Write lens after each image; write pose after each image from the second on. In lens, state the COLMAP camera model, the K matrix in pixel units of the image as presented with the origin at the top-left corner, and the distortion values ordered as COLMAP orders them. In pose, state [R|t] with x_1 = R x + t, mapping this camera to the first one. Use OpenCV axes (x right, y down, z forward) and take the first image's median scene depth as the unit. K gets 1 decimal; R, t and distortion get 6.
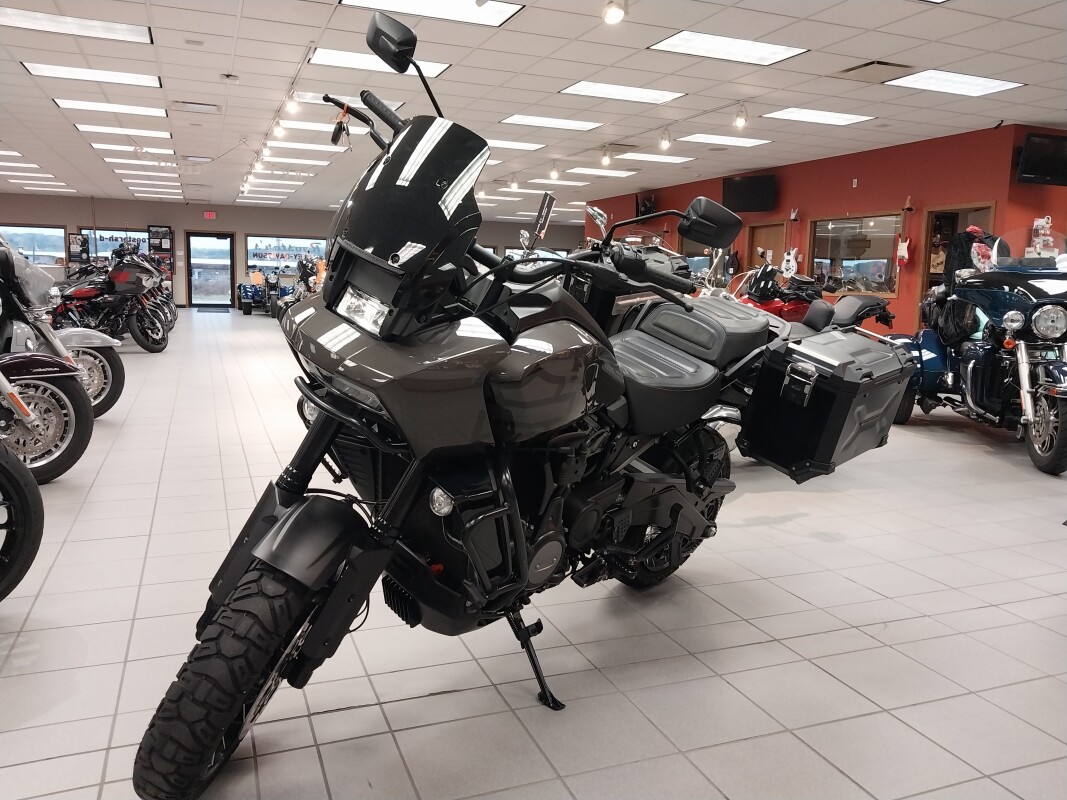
lens RADIAL K [[844.1, 0, 543.9], [0, 844.1, 399.6], [0, 0, 1]] dist [-0.002048, 0.007223]
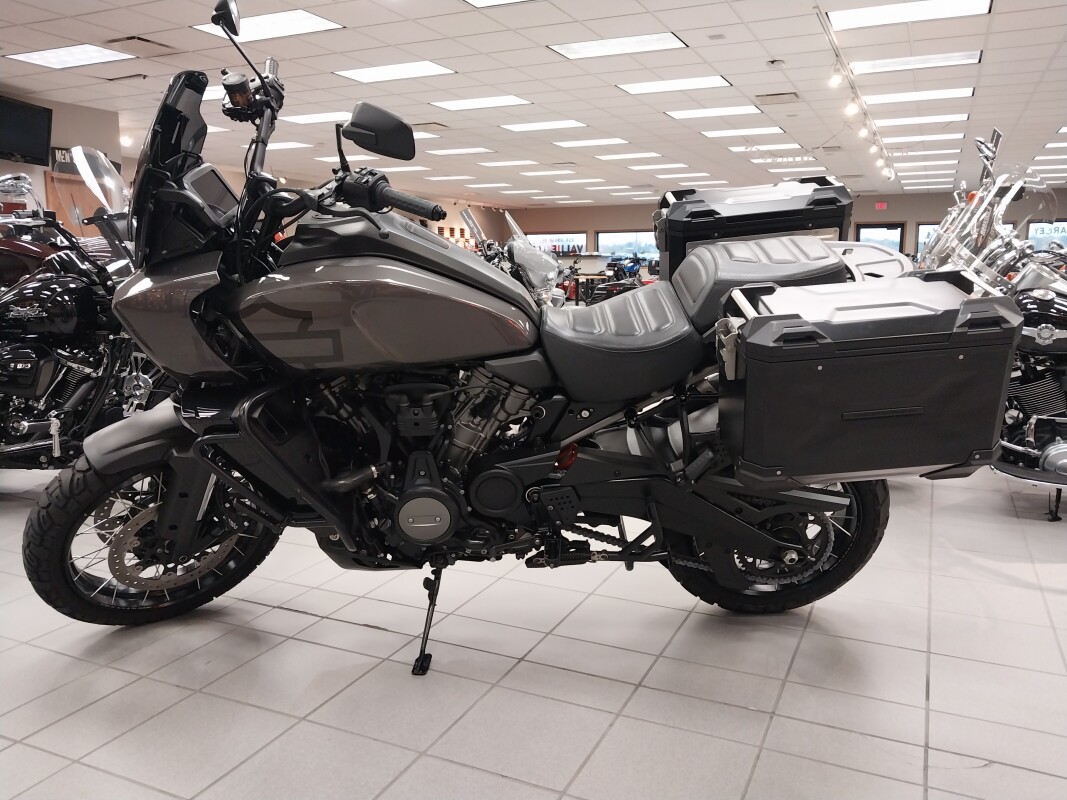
lens RADIAL K [[844.1, 0, 543.9], [0, 844.1, 399.6], [0, 0, 1]] dist [-0.002048, 0.007223]
pose [[0.687233, 0.086013, -0.721327, 0.146200], [-0.082615, 0.995777, 0.040030, 0.001730], [0.721724, 0.032083, 0.691437, 0.082120]]
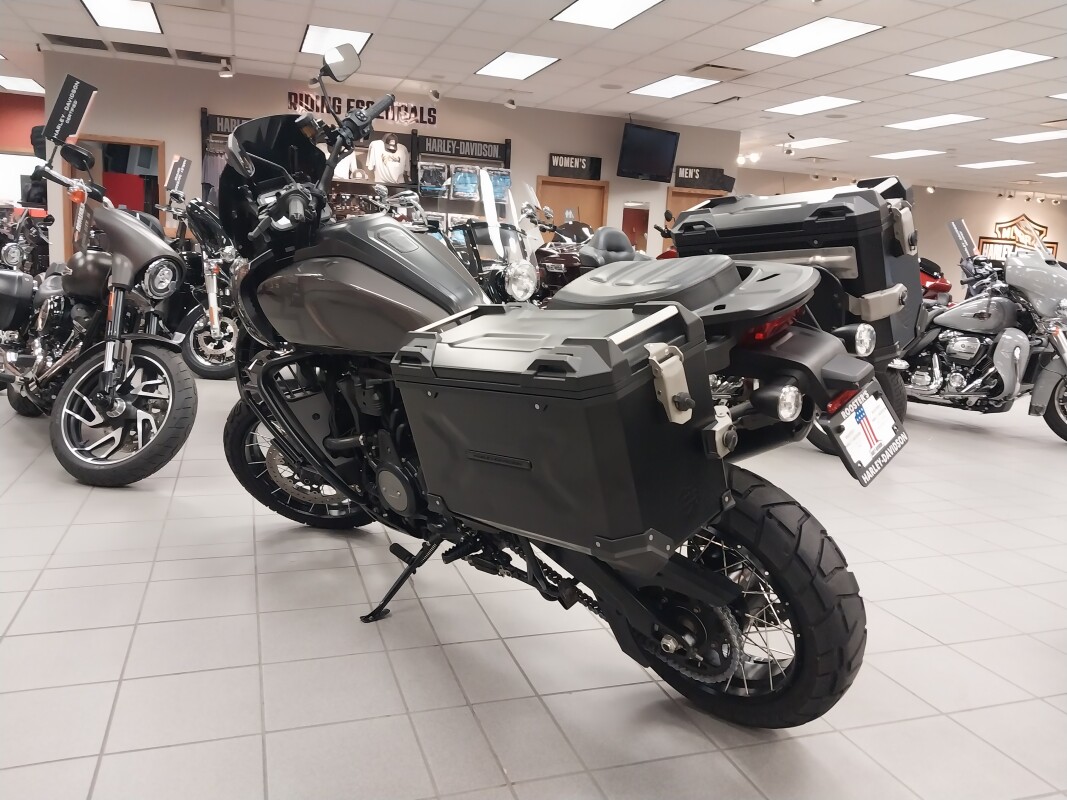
lens RADIAL K [[856.9, 0, 551.7], [0, 856.9, 399.0], [0, 0, 1]] dist [-0.006853, -0.011788]
pose [[-0.052519, 0.132658, -0.989770, 0.200604], [-0.191427, 0.971420, 0.140356, -0.021222], [0.980101, 0.196840, -0.025623, 0.224684]]
